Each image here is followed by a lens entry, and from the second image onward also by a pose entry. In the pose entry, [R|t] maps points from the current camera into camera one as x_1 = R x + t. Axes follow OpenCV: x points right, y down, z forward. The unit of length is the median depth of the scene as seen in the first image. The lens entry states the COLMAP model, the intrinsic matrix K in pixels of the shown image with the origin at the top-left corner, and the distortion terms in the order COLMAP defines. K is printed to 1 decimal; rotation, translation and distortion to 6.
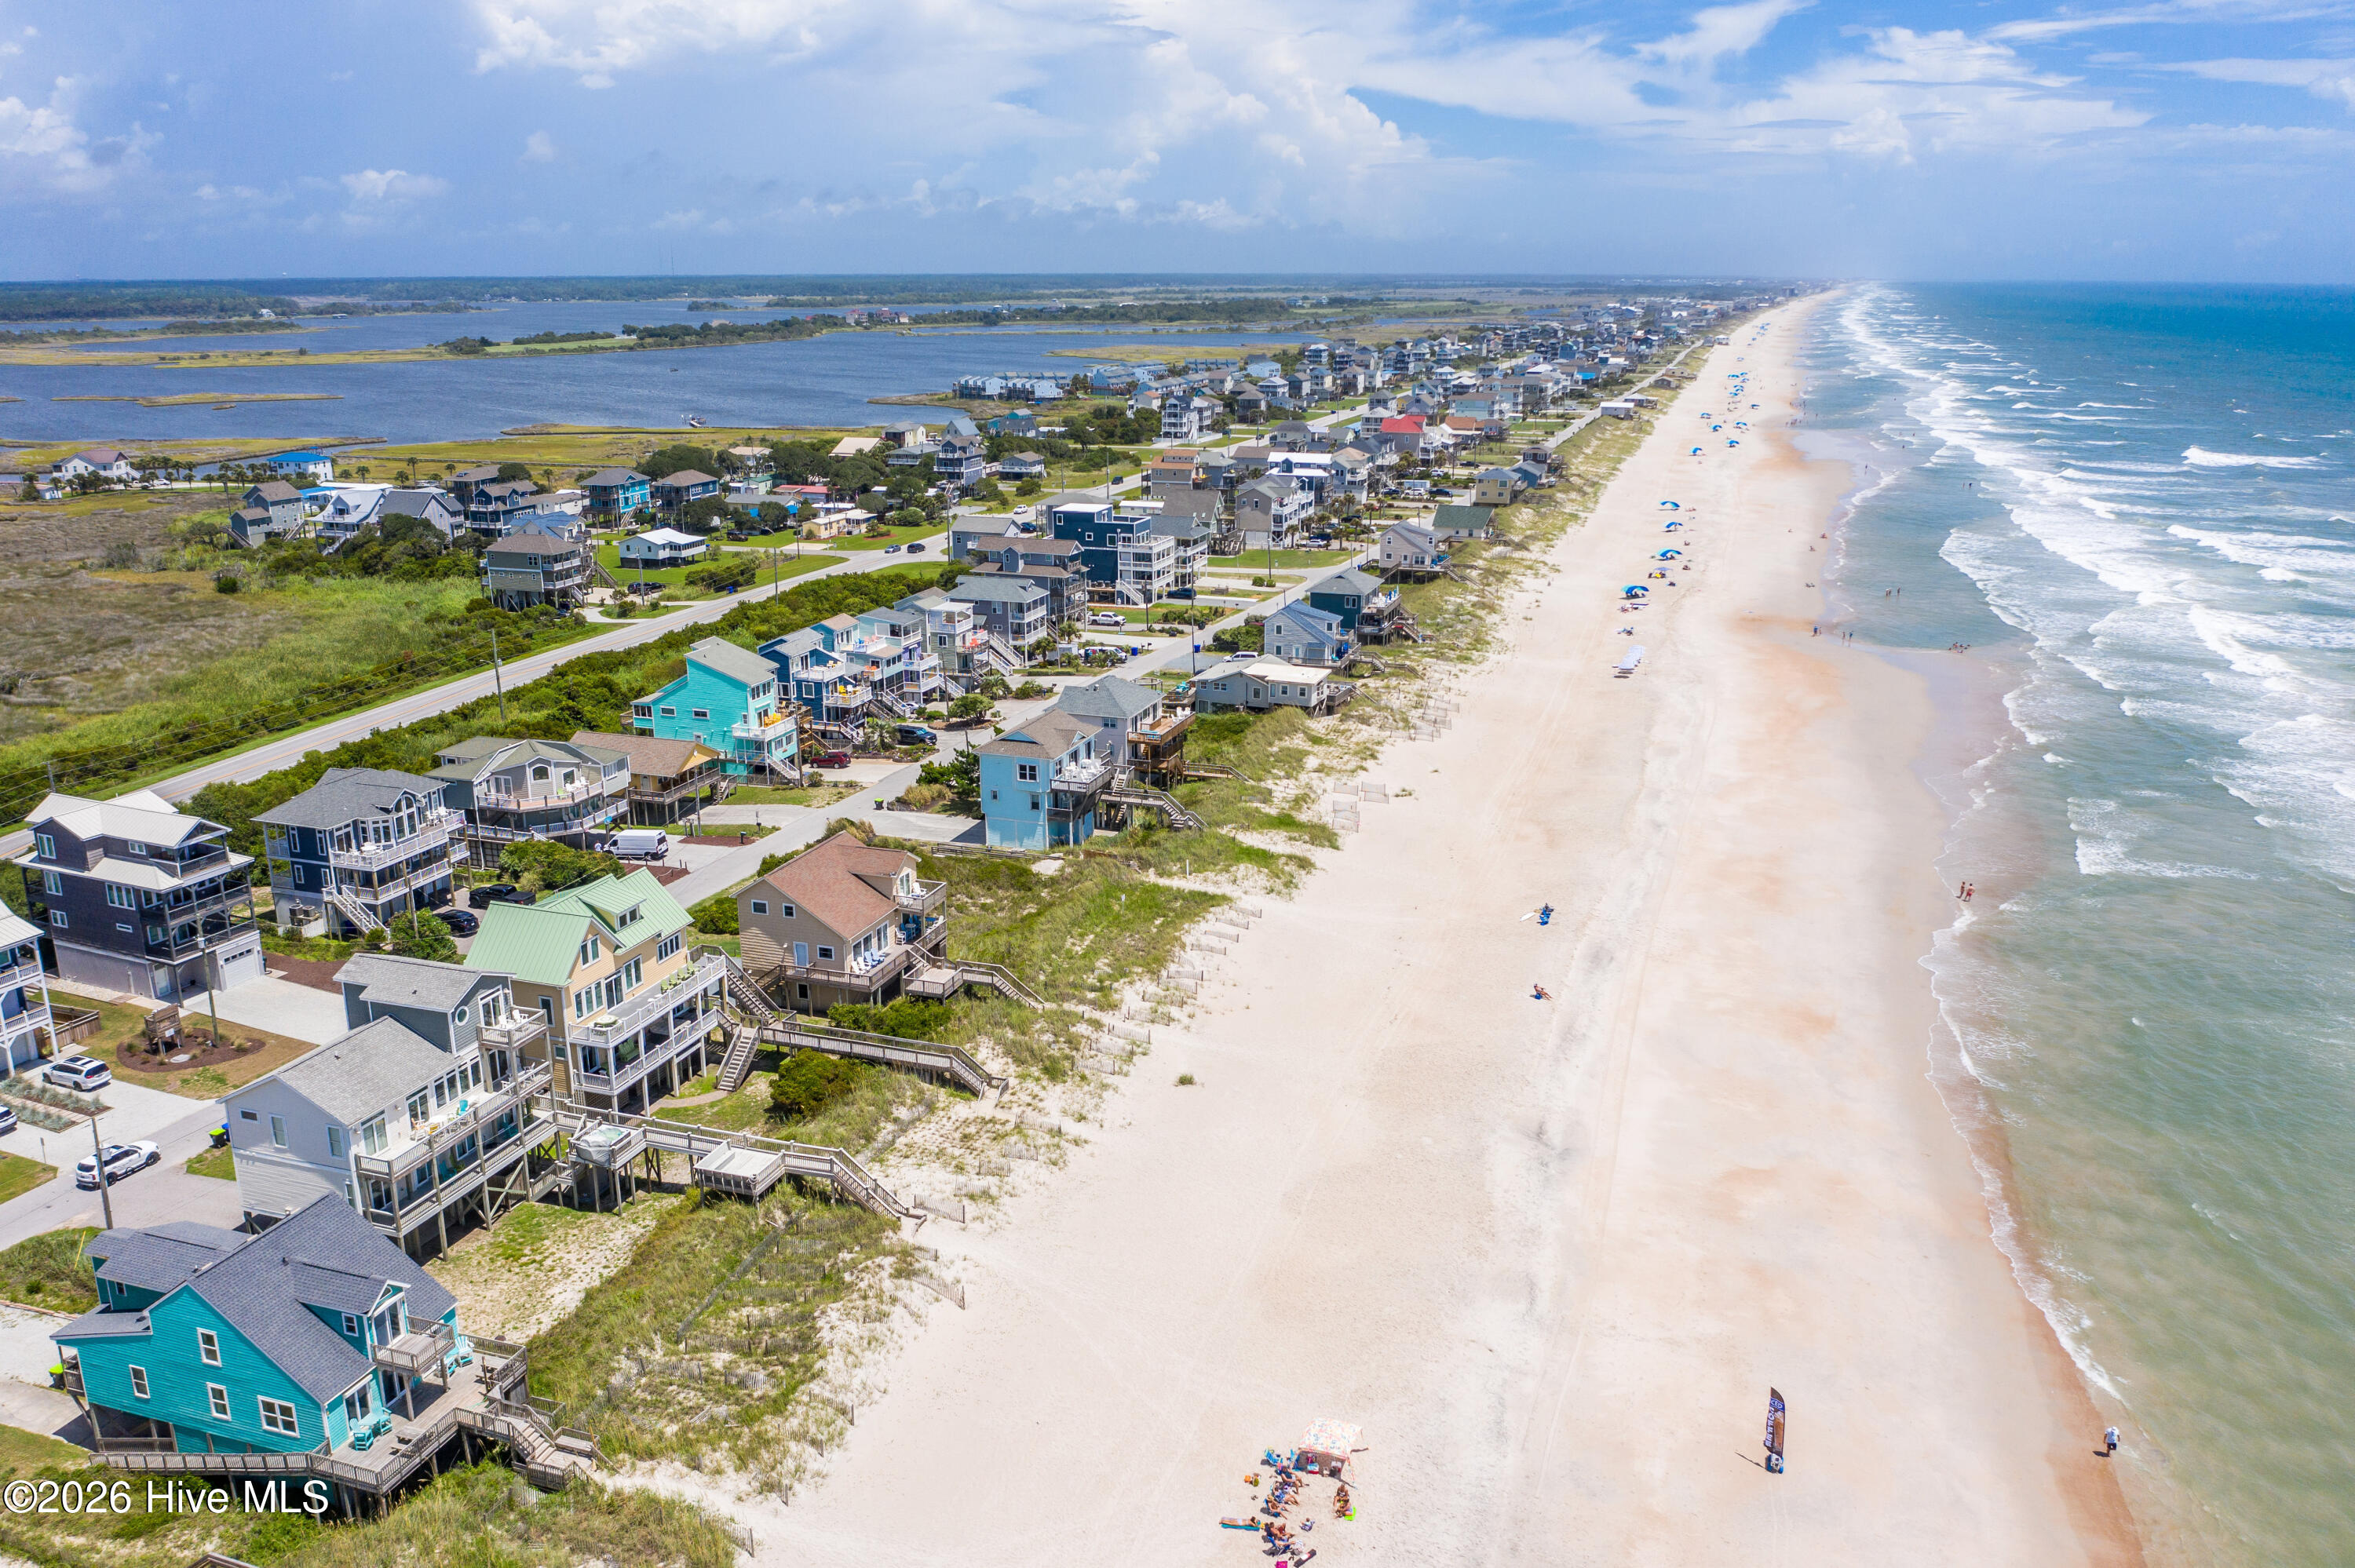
lens RADIAL K [[1850.3, 0, 1189.6], [0, 1850.3, 776.3], [0, 0, 1]] dist [-0.033536, -0.007032]
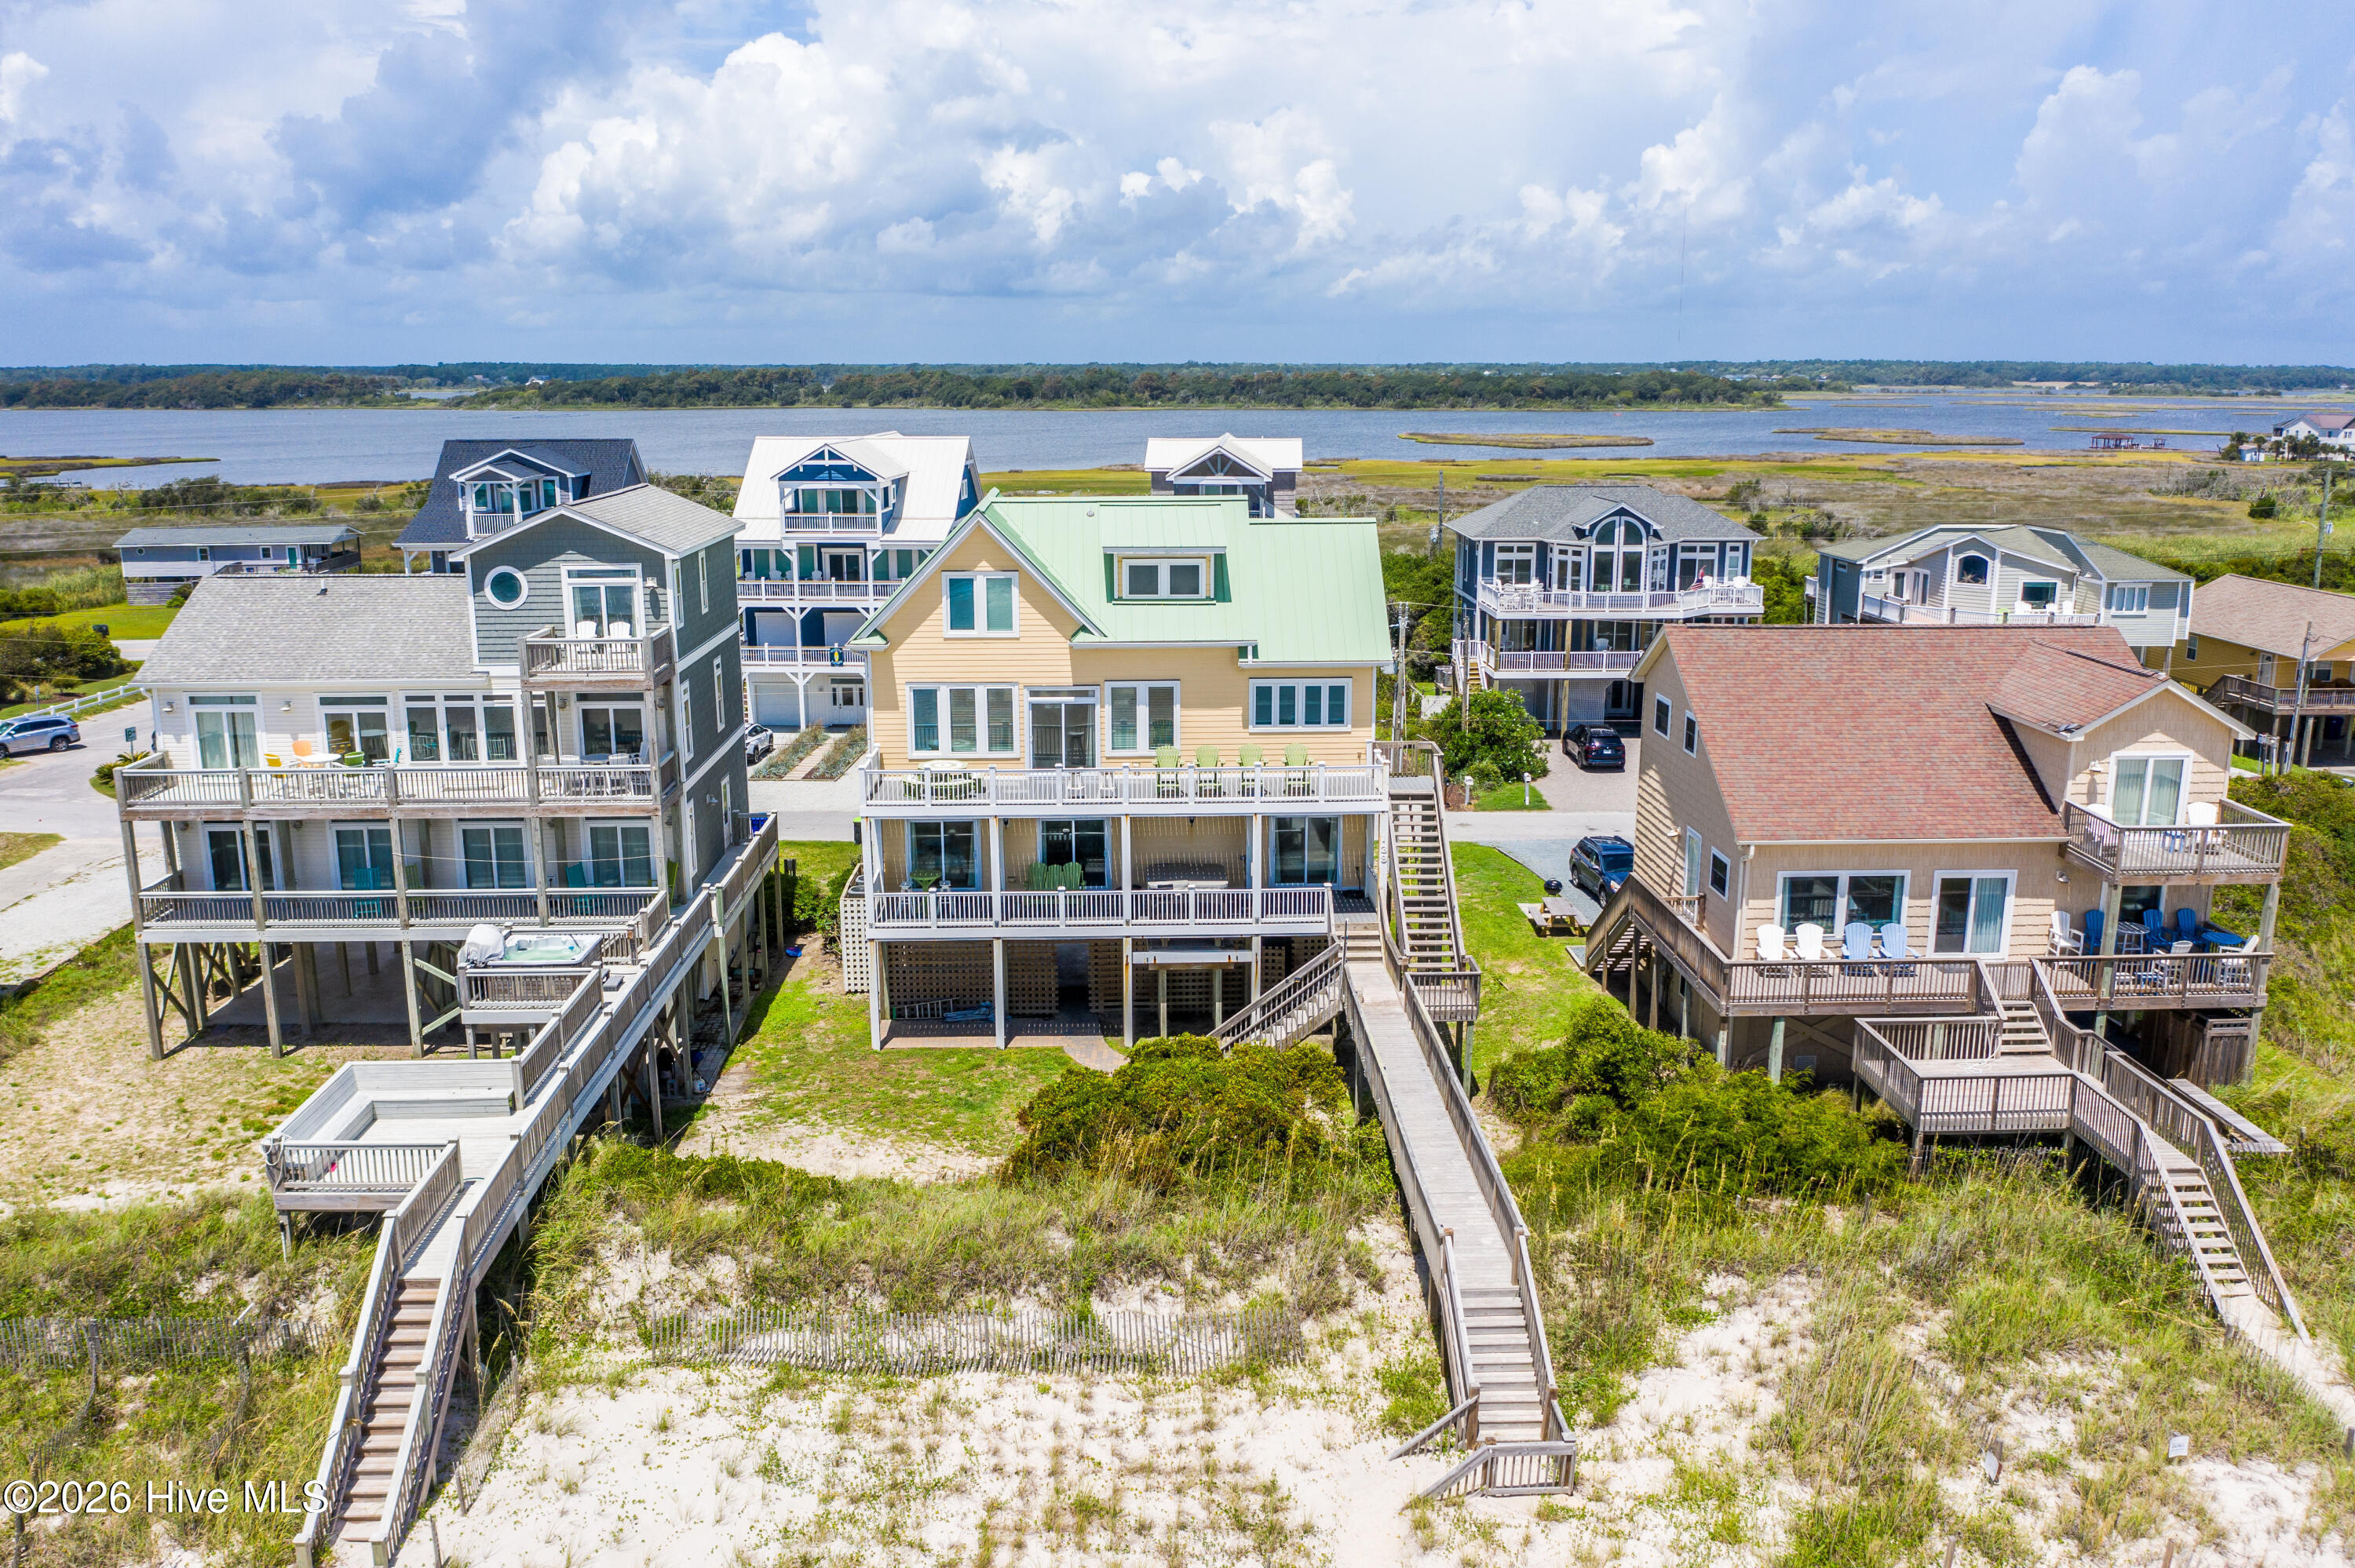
lens RADIAL K [[1850.3, 0, 1172.7], [0, 1850.3, 784.8], [0, 0, 1]] dist [-0.033536, -0.007032]
pose [[0.349212, 0.203534, -0.914672, 0.075666], [-0.247925, 0.961408, 0.119279, 0.071449], [0.903650, 0.185116, 0.386197, 0.858538]]
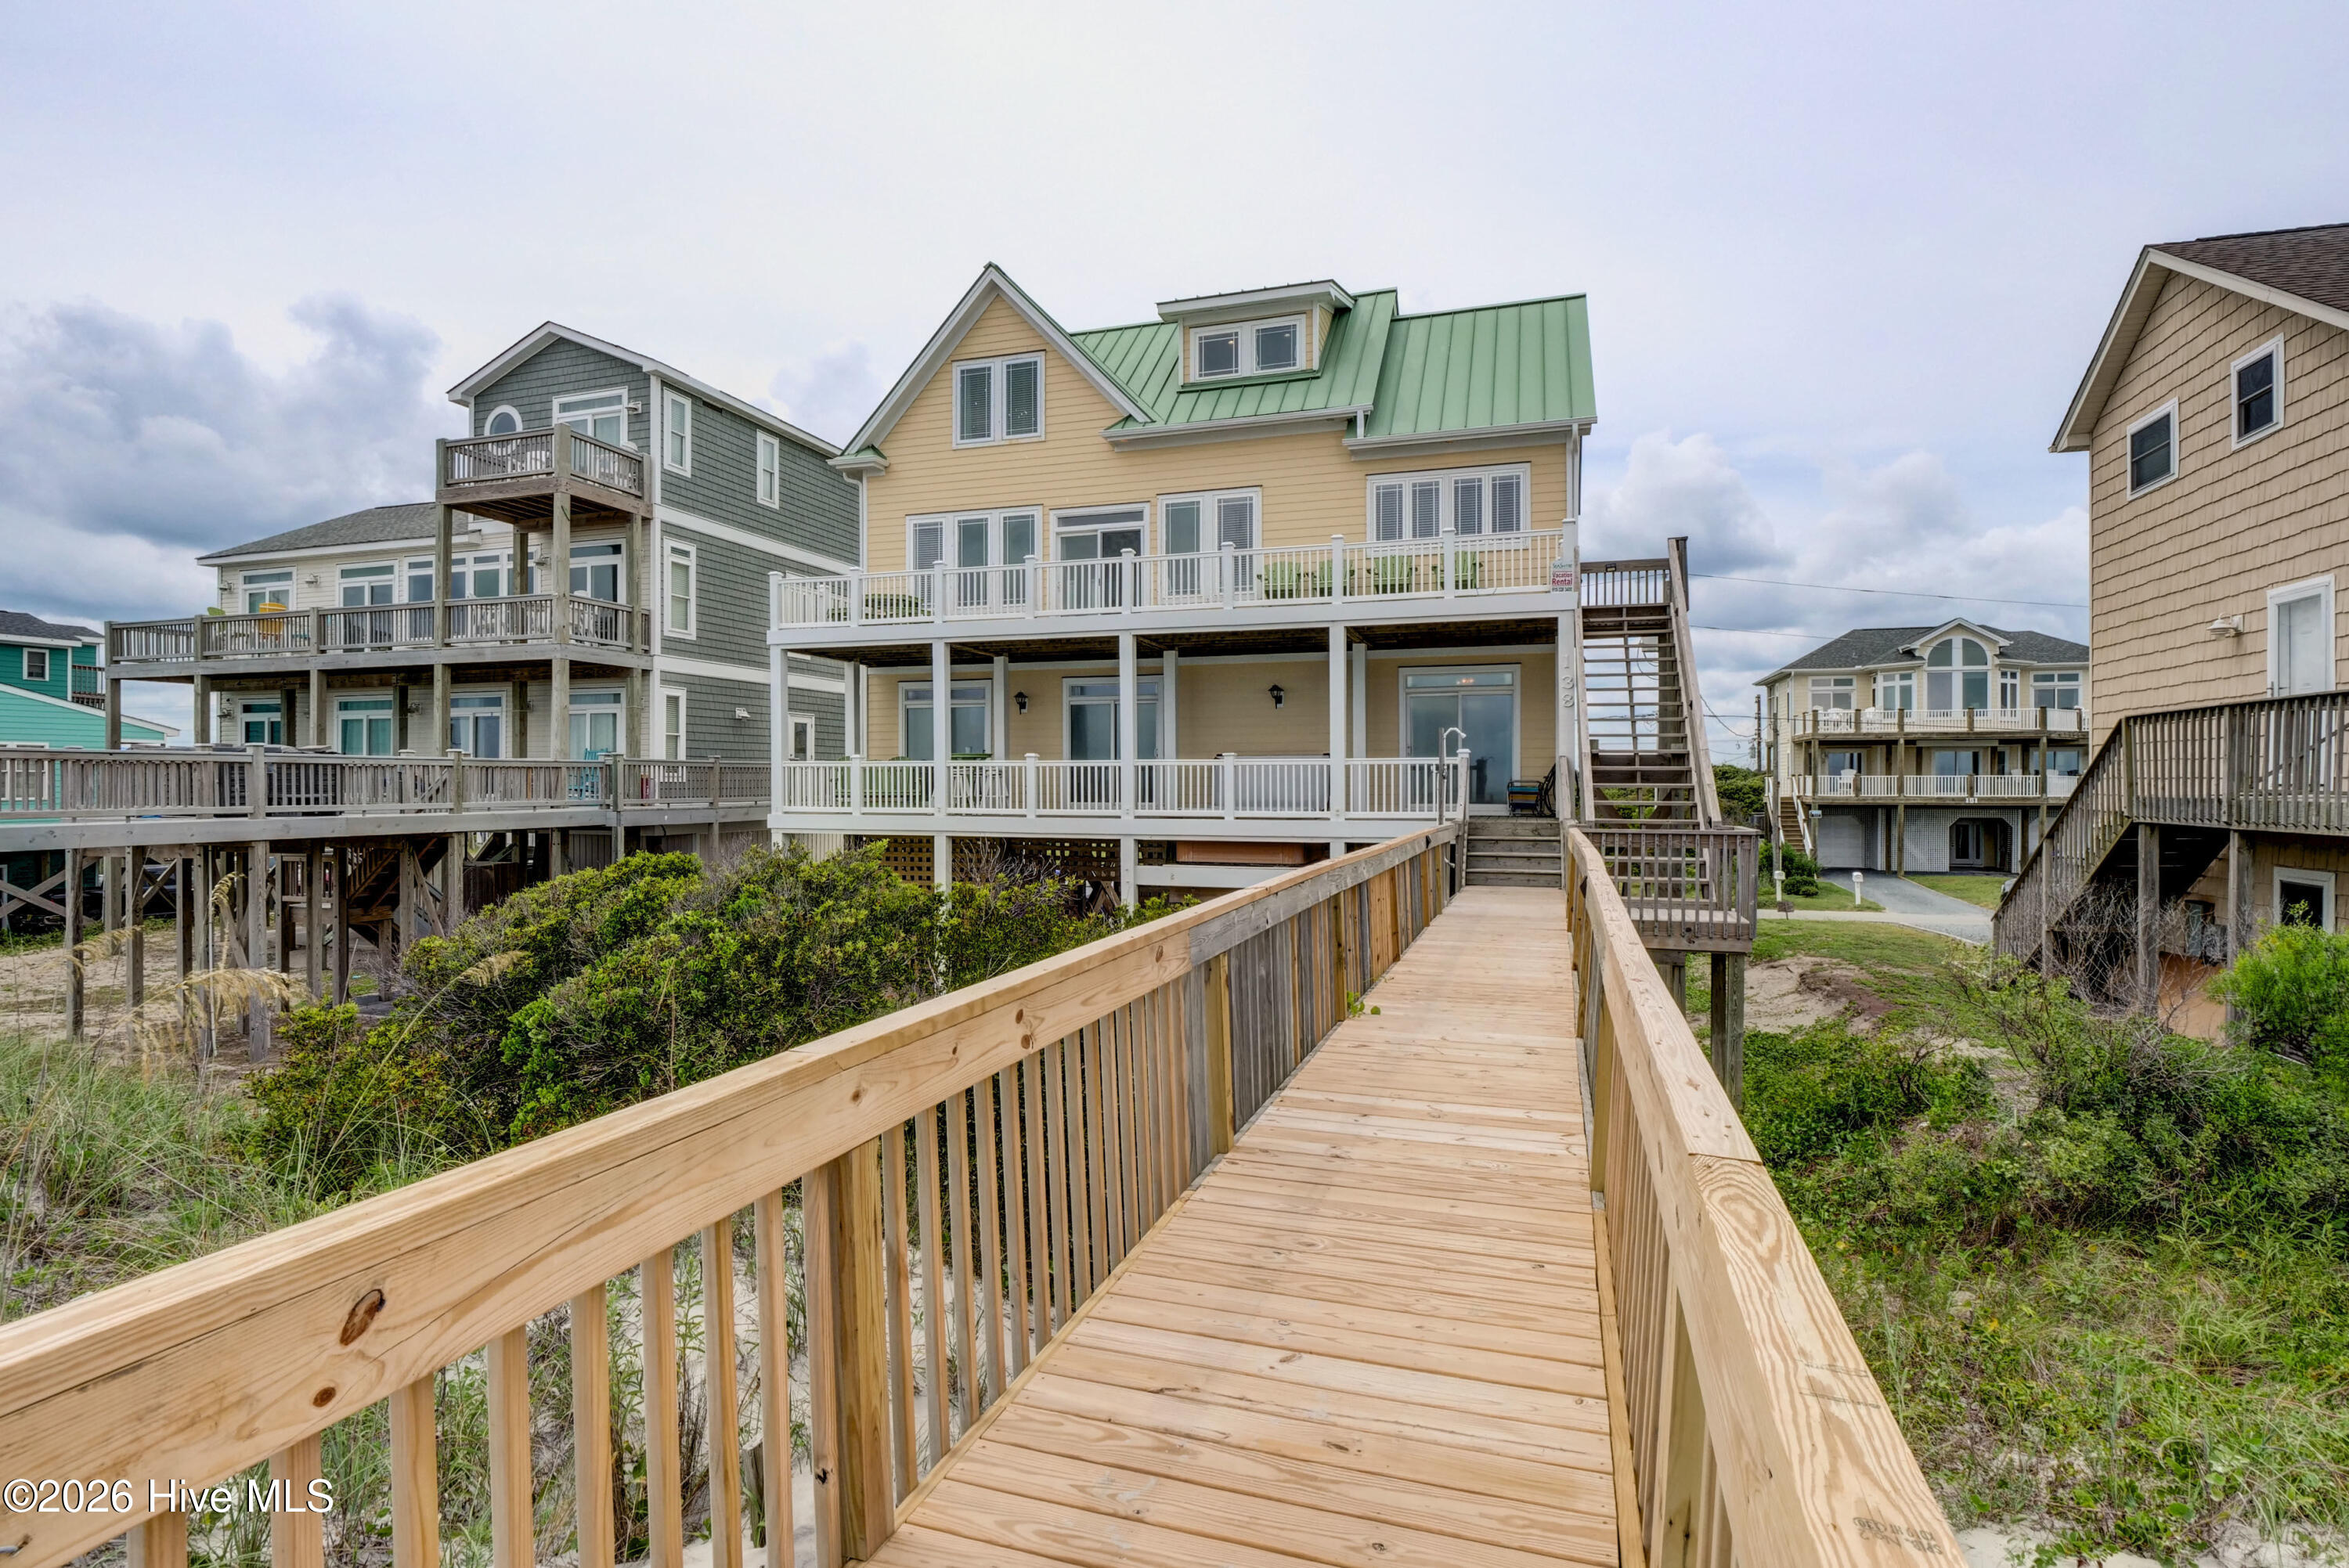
lens RADIAL K [[1150.5, 0, 1166.9], [0, 1150.5, 778.3], [0, 0, 1]] dist [-0.009688, -0.003733]
pose [[-0.001270, -0.006654, -0.999977, -0.131434], [-0.266606, 0.963786, -0.006075, 0.144455], [0.963805, 0.266592, -0.002998, 1.011932]]
